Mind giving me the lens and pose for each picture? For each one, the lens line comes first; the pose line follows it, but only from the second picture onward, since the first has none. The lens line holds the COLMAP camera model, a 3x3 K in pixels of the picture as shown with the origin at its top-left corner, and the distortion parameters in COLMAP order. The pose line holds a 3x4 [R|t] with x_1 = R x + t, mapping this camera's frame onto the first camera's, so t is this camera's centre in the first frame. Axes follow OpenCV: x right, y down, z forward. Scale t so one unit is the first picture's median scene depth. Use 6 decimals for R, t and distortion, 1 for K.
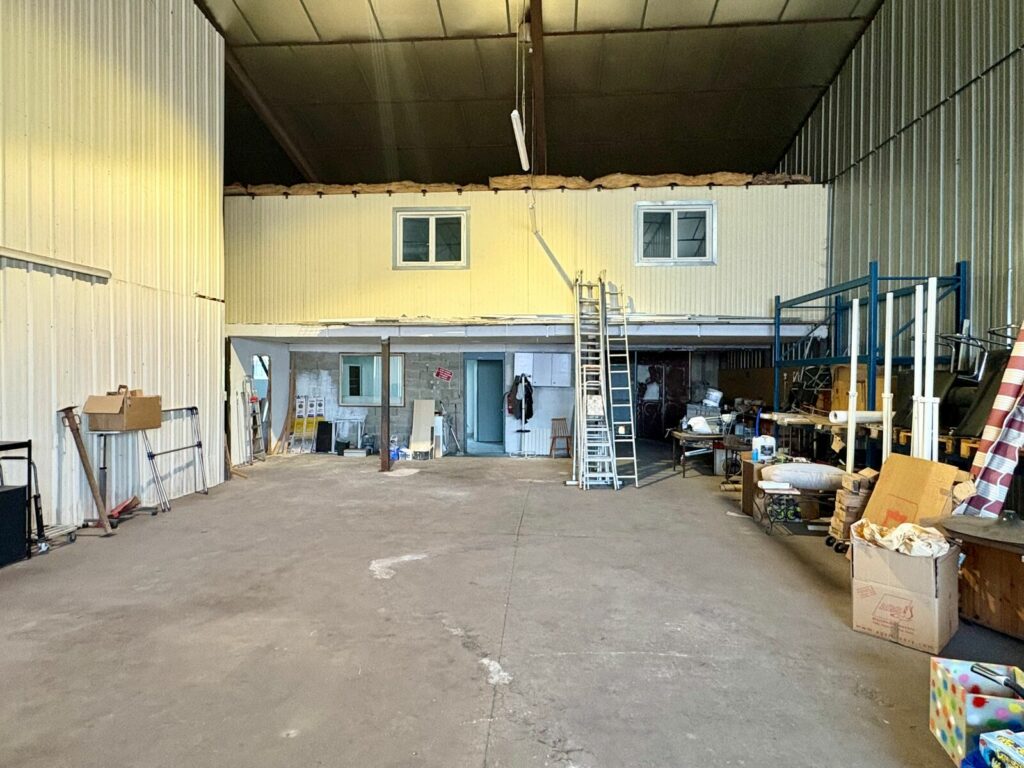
lens RADIAL K [[584.4, 0, 511.2], [0, 584.4, 381.7], [0, 0, 1]] dist [0.007488, 0.001410]
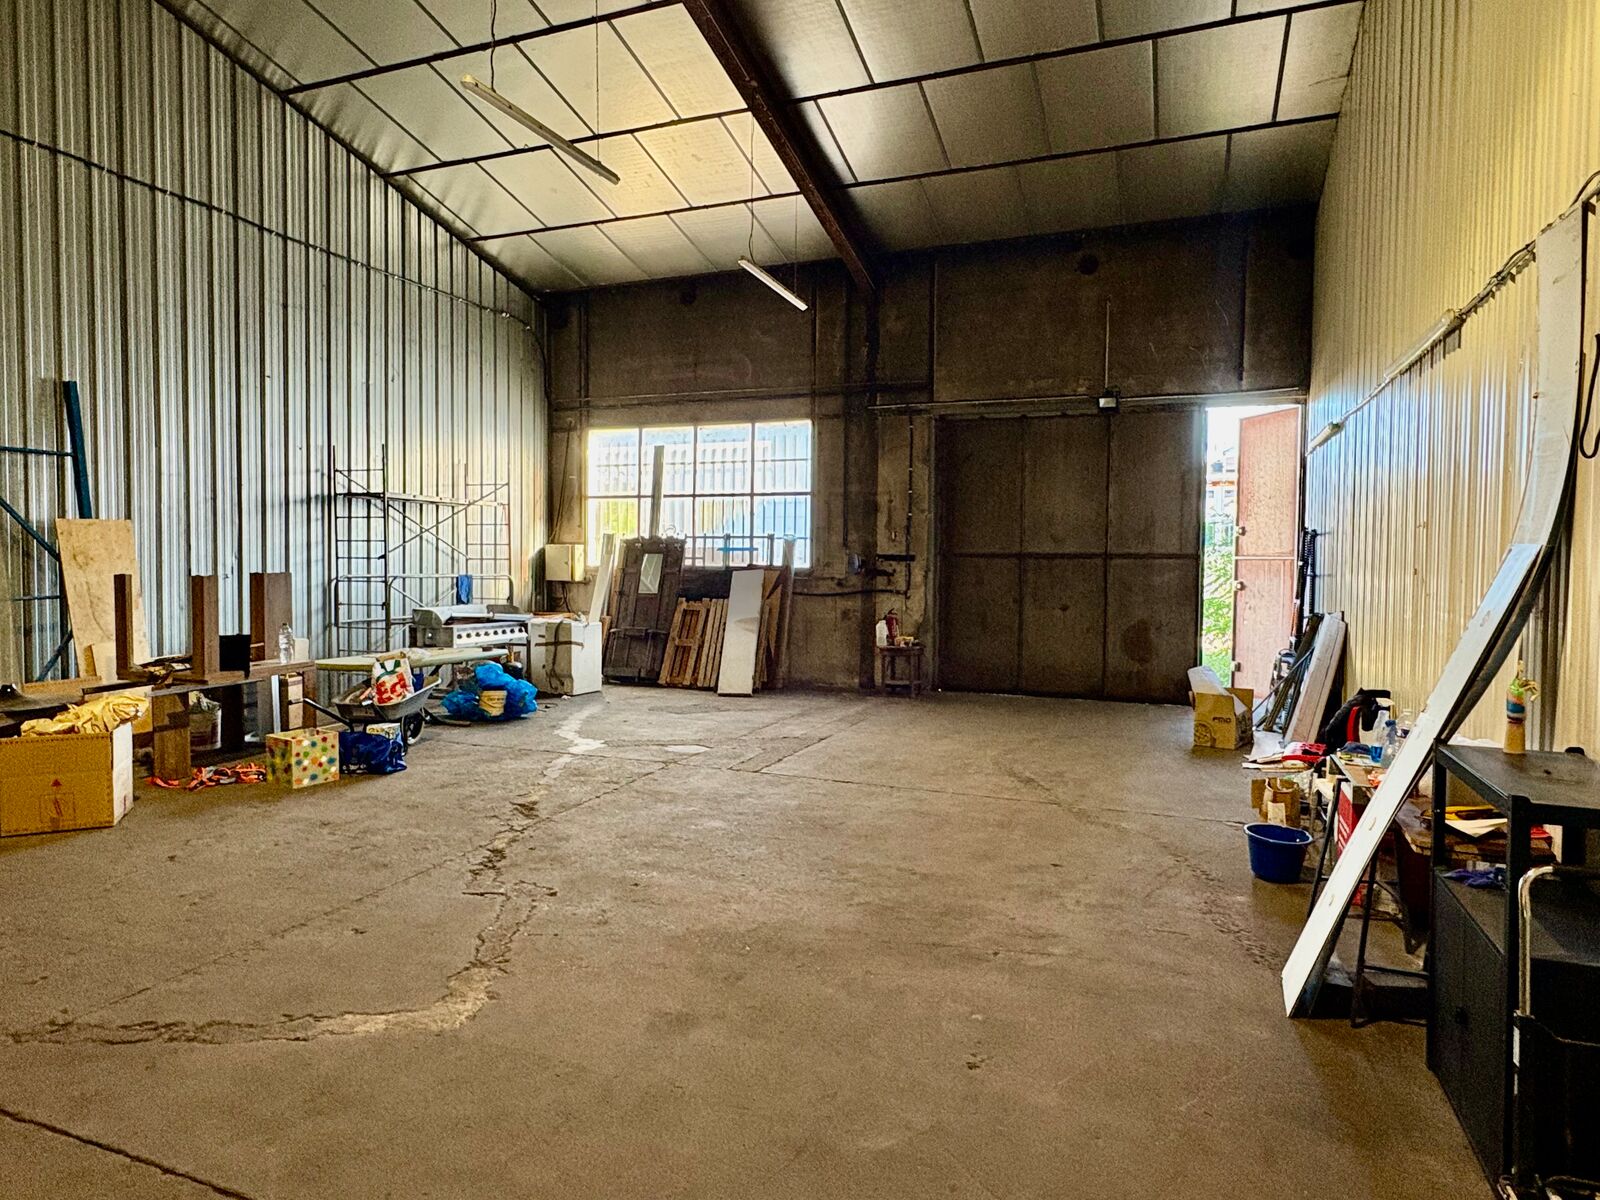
lens RADIAL K [[966.0, 0, 793.6], [0, 966.0, 594.3], [0, 0, 1]] dist [-0.001730, -0.000670]
pose [[-0.952060, -0.025363, 0.304857, -0.824097], [-0.010729, 0.998712, 0.049583, -0.016443], [-0.305722, 0.043936, -0.951107, 1.984155]]
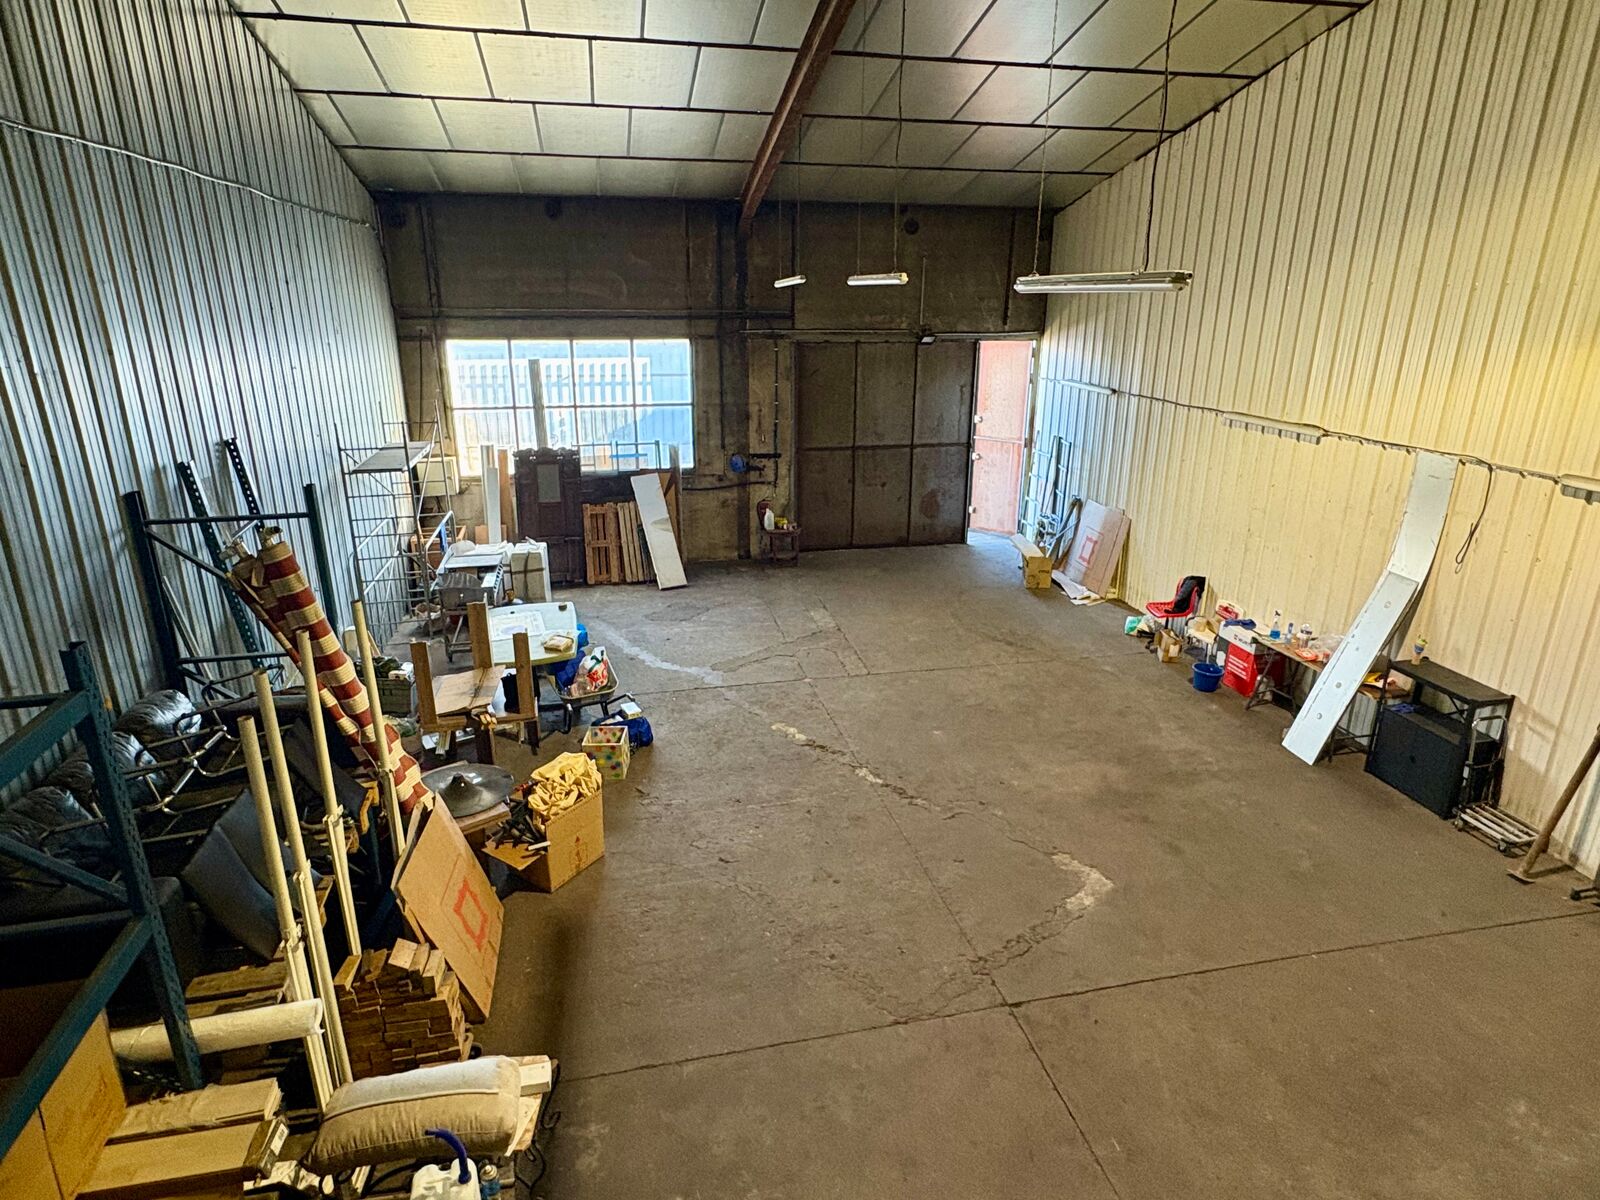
lens RADIAL K [[910.1, 0, 803.8], [0, 910.1, 599.5], [0, 0, 1]] dist [-0.000852, 0.001006]
pose [[-0.957961, 0.082818, -0.274684, 0.625224], [-0.012902, 0.944025, 0.329622, -0.609450], [0.286607, 0.319309, -0.903271, 2.445632]]
